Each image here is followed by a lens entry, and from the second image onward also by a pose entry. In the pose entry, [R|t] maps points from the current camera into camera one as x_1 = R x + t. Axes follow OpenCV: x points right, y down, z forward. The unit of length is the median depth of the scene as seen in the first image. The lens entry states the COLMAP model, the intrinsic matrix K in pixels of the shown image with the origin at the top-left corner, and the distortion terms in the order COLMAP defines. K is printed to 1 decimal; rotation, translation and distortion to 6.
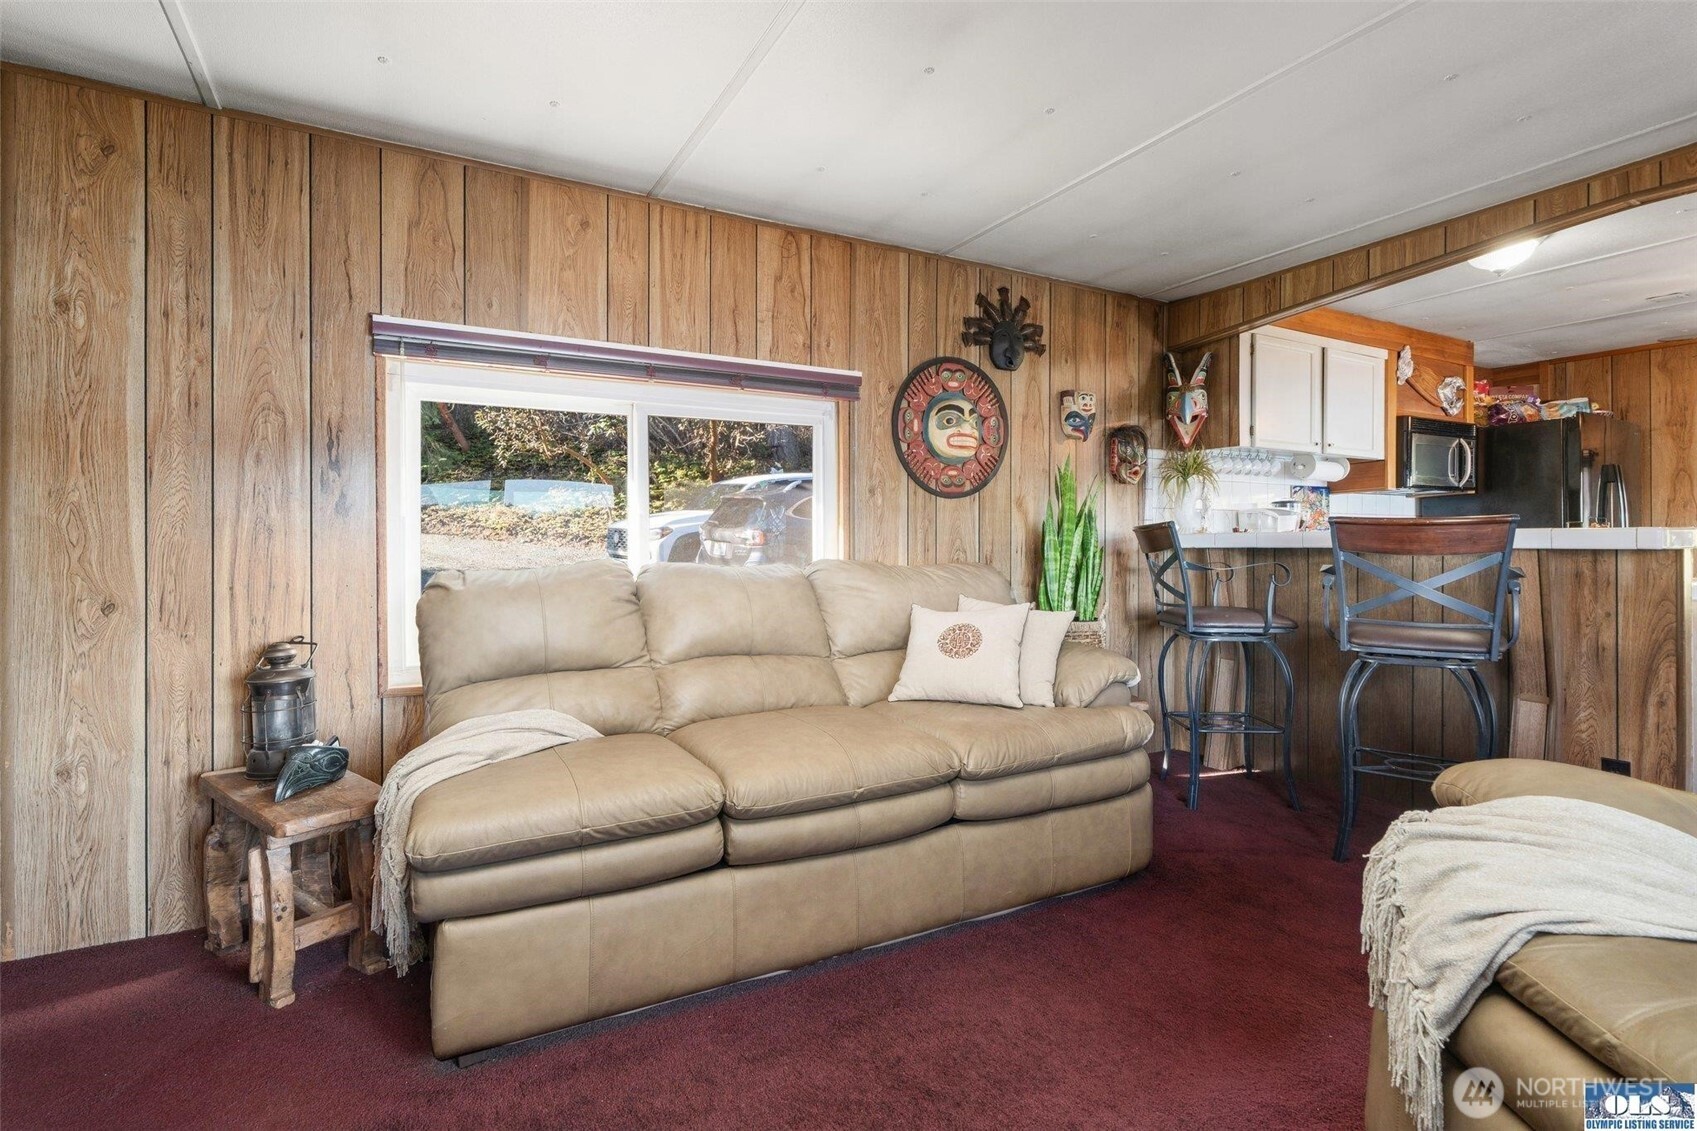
lens RADIAL K [[804.5, 0, 843.1], [0, 804.5, 542.7], [0, 0, 1]] dist [0.000750, 0.000060]
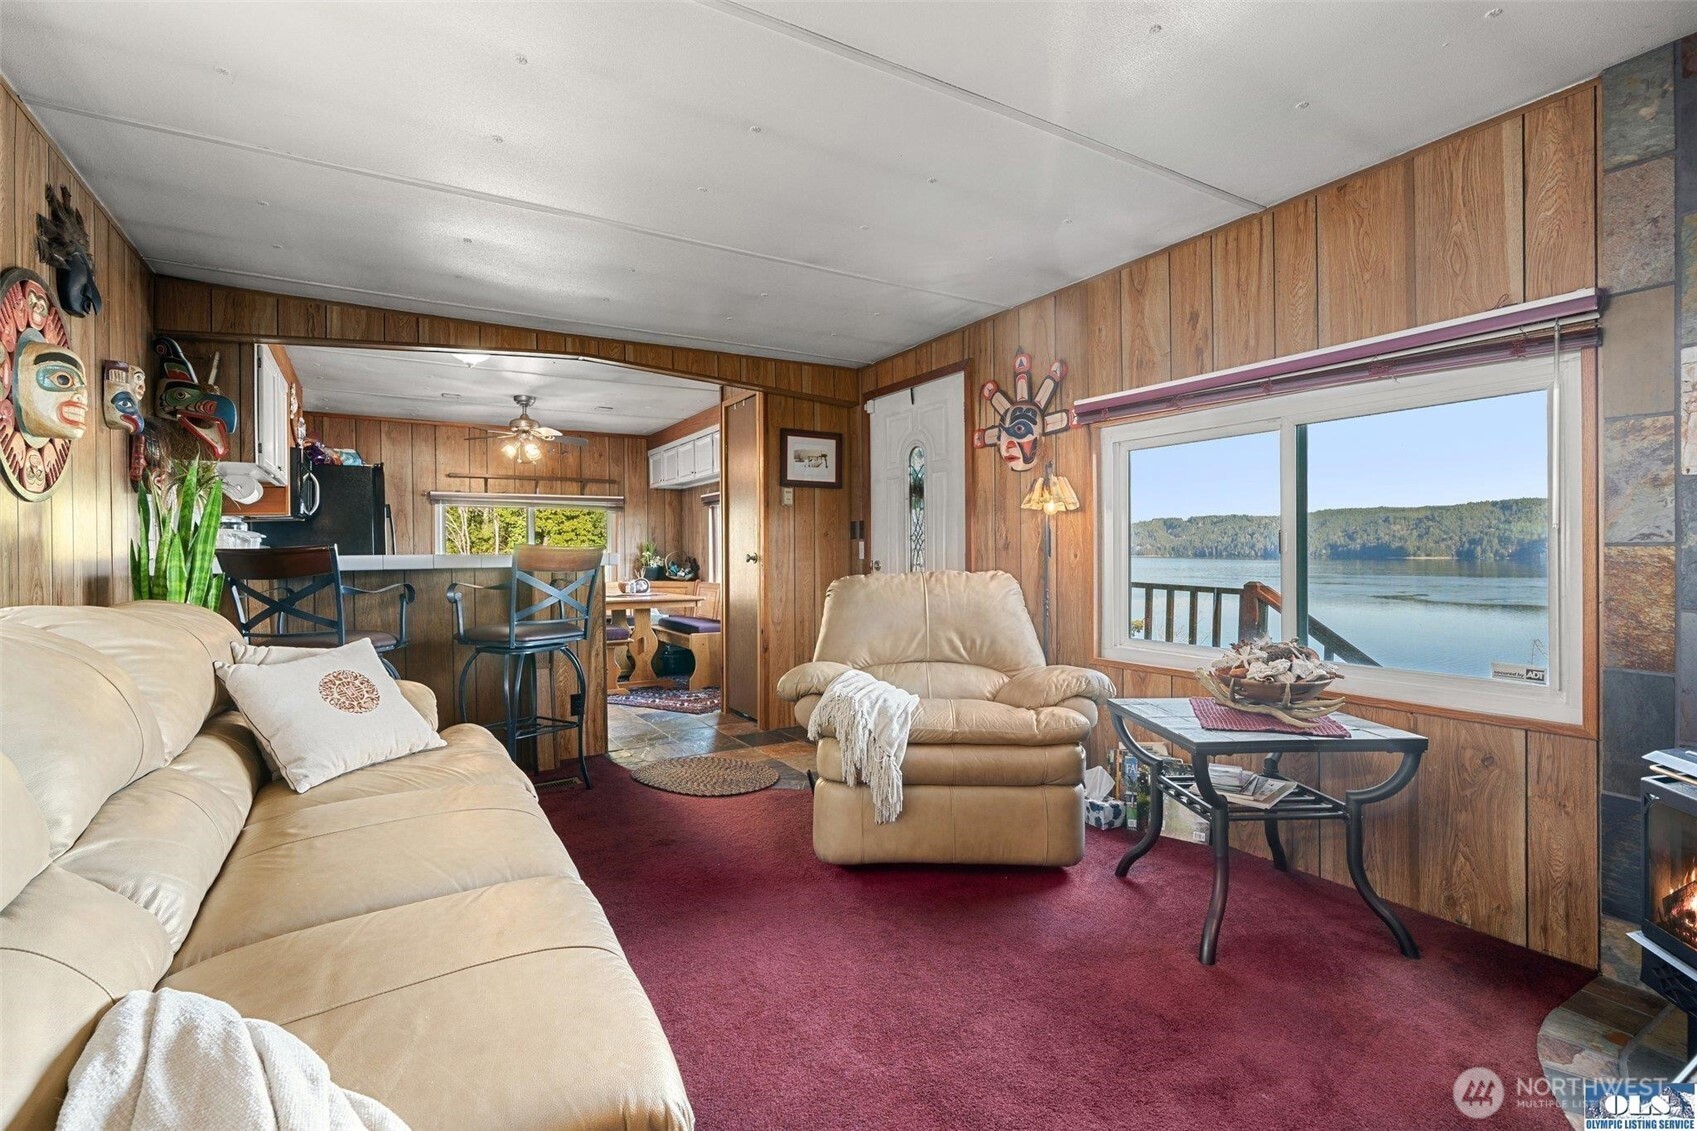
lens RADIAL K [[757.7, 0, 846.3], [0, 757.7, 558.7], [0, 0, 1]] dist [-0.000739, -0.000033]
pose [[-0.043864, -0.005451, 0.999023, -0.467812], [0.011493, 0.999916, 0.005960, -0.007409], [-0.998971, 0.011743, -0.043798, 0.398418]]
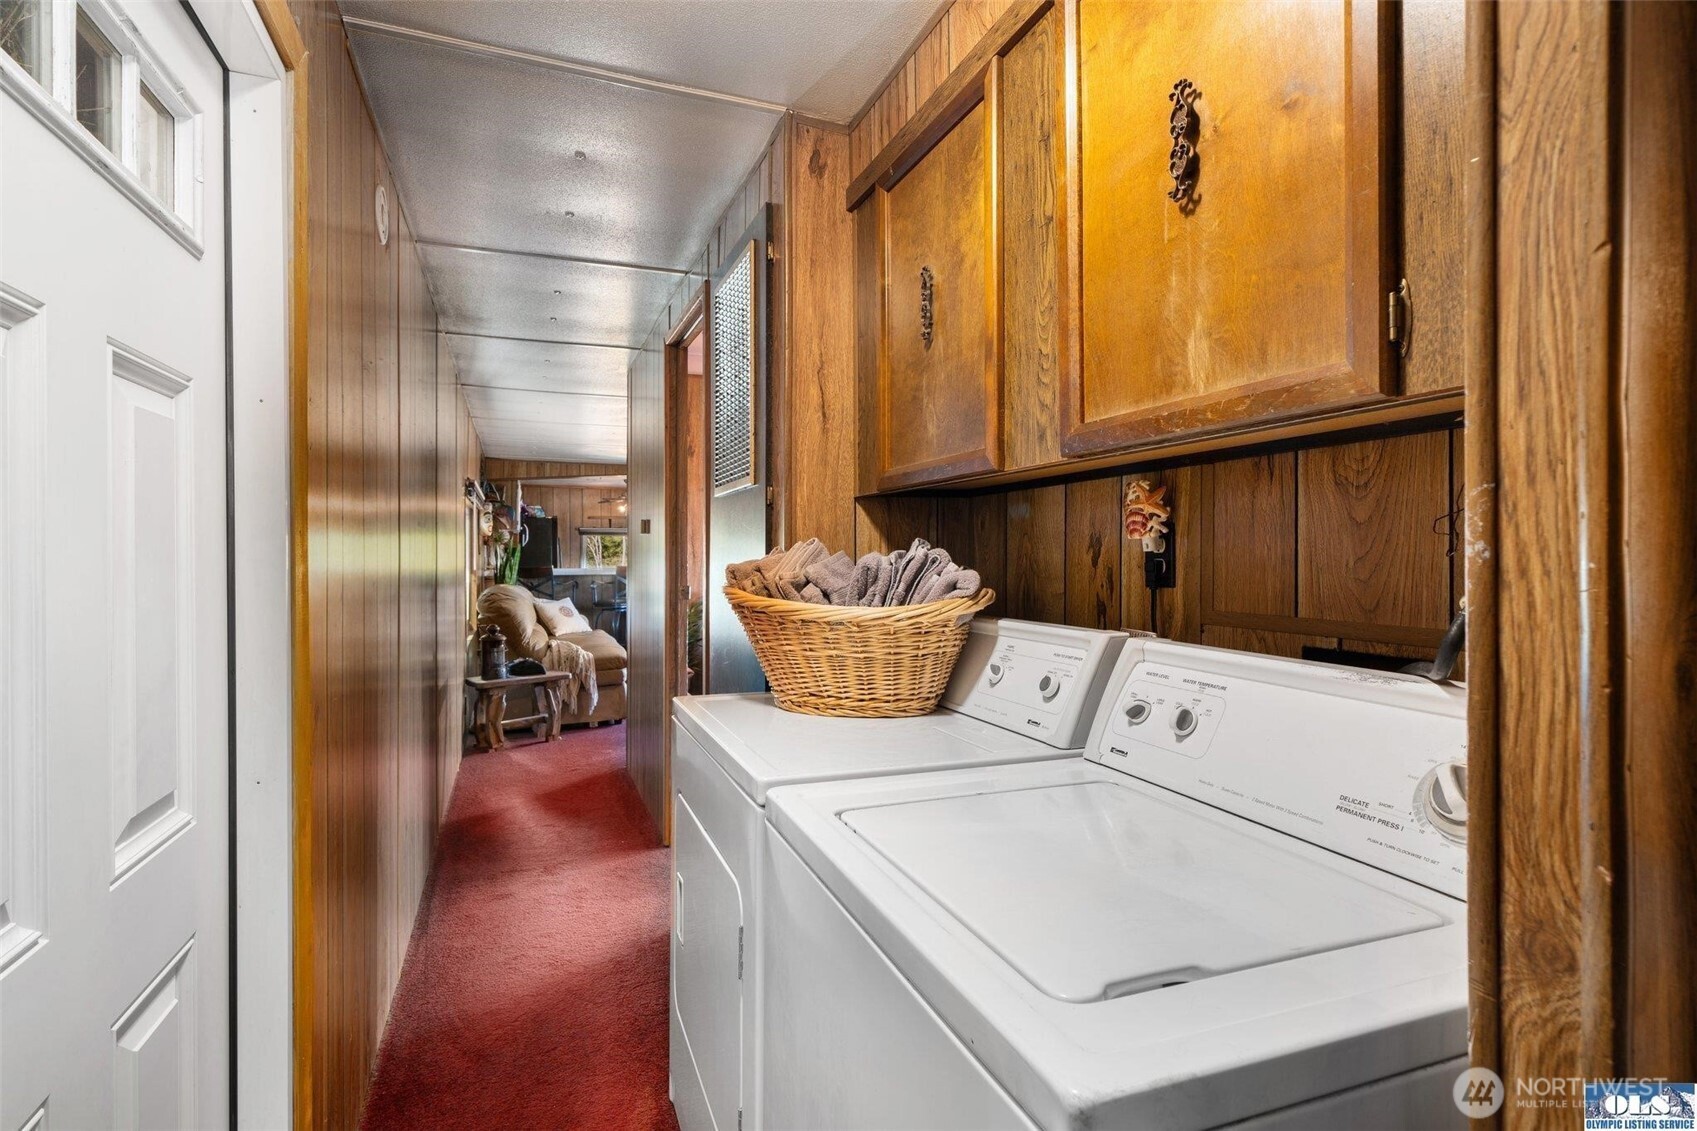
lens RADIAL K [[845.7, 0, 848.5], [0, 845.7, 565.5], [0, 0, 1]] dist [-0.000026, 0.000032]
pose [[0.133969, -0.004383, 0.990976, -1.930970], [0.002370, 0.999989, 0.004103, -0.032426], [-0.990983, 0.001798, 0.133978, -0.258021]]
